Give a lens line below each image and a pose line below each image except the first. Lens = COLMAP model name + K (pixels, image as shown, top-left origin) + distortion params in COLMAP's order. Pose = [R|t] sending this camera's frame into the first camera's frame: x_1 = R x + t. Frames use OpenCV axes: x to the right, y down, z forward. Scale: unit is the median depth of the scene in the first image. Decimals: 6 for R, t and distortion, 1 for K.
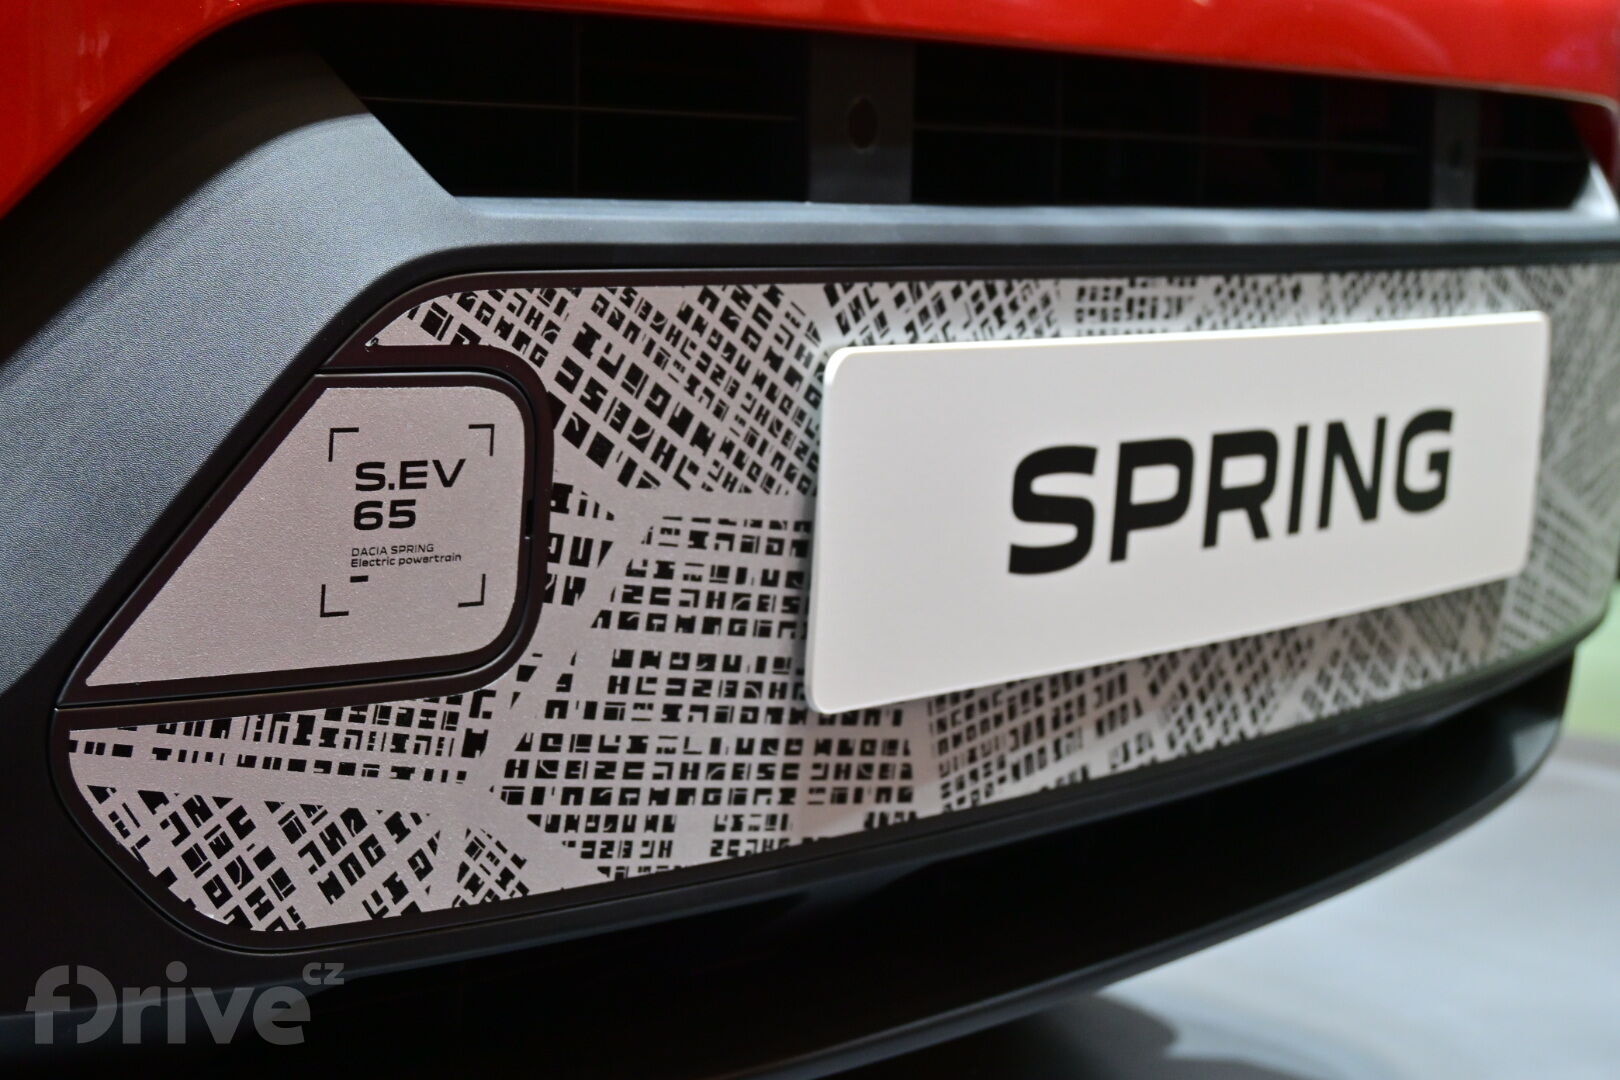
lens RADIAL K [[3046.8, 0, 810.1], [0, 3046.8, 541.0], [0, 0, 1]] dist [-0.040367, 0.000000]
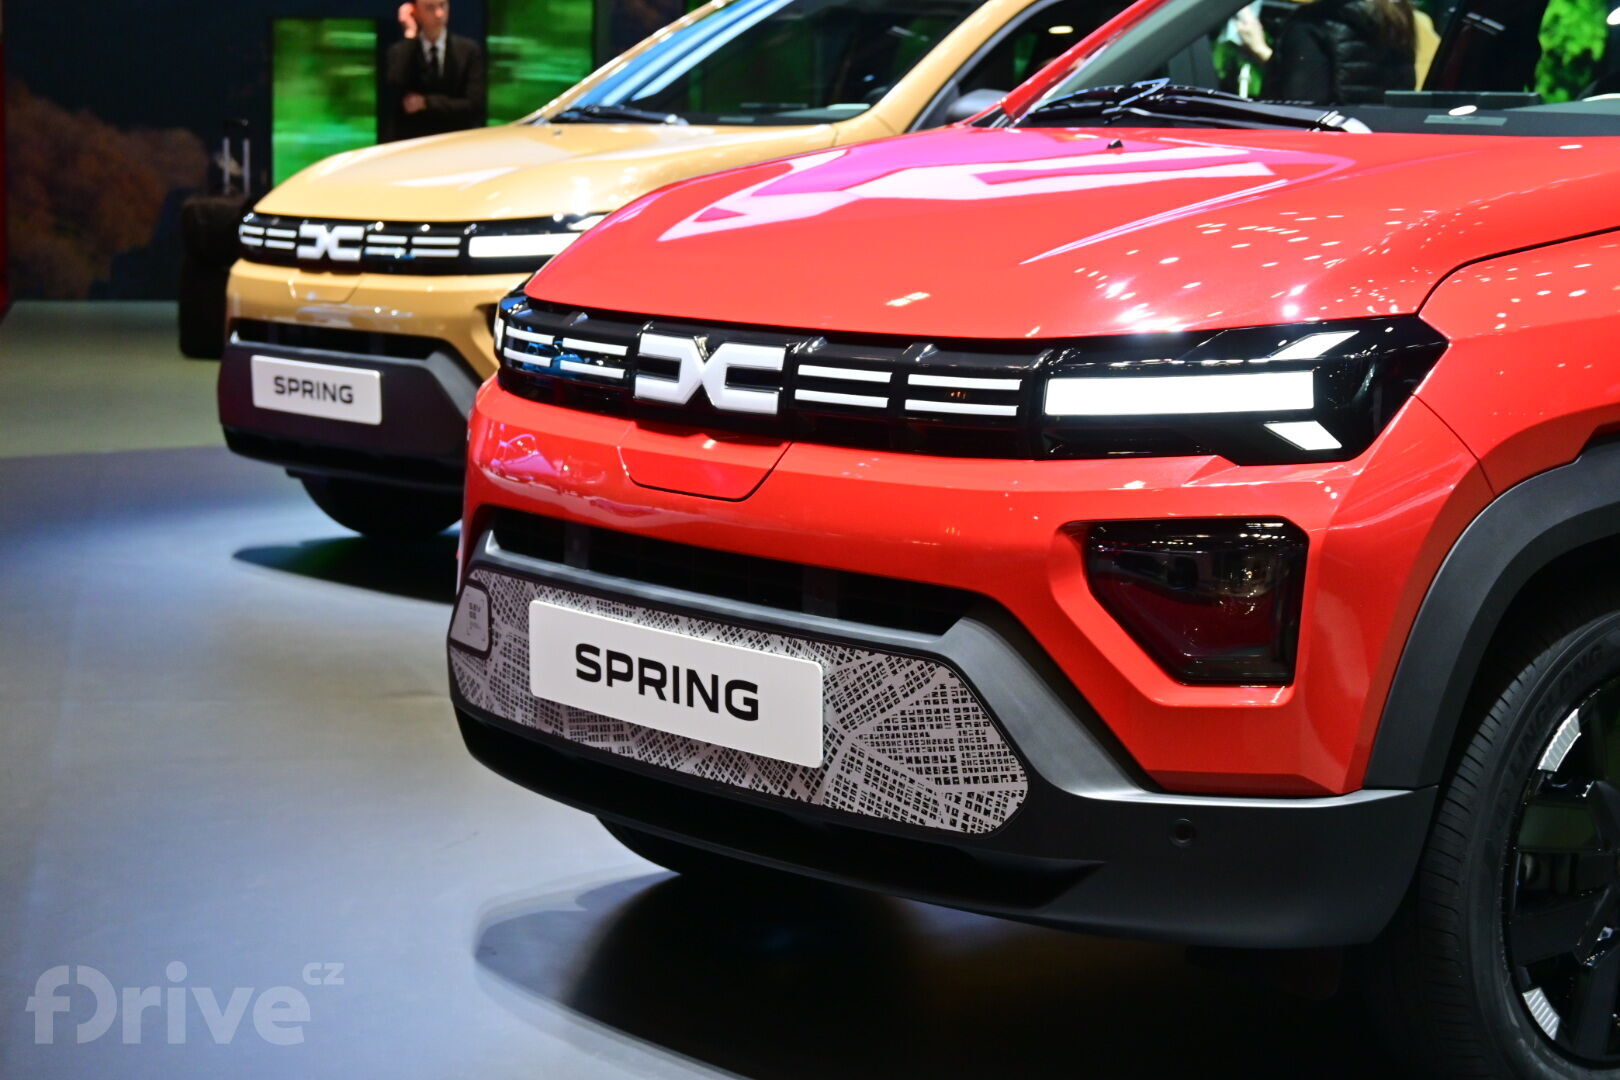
lens RADIAL K [[3242.6, 0, 810.4], [0, 3242.6, 540.4], [0, 0, 1]] dist [-0.051882, 0.000000]
pose [[-0.211270, 0.080967, -0.974068, 4.044700], [-0.160224, 0.980214, 0.116230, -0.690551], [0.964206, 0.180625, -0.194117, 2.177750]]
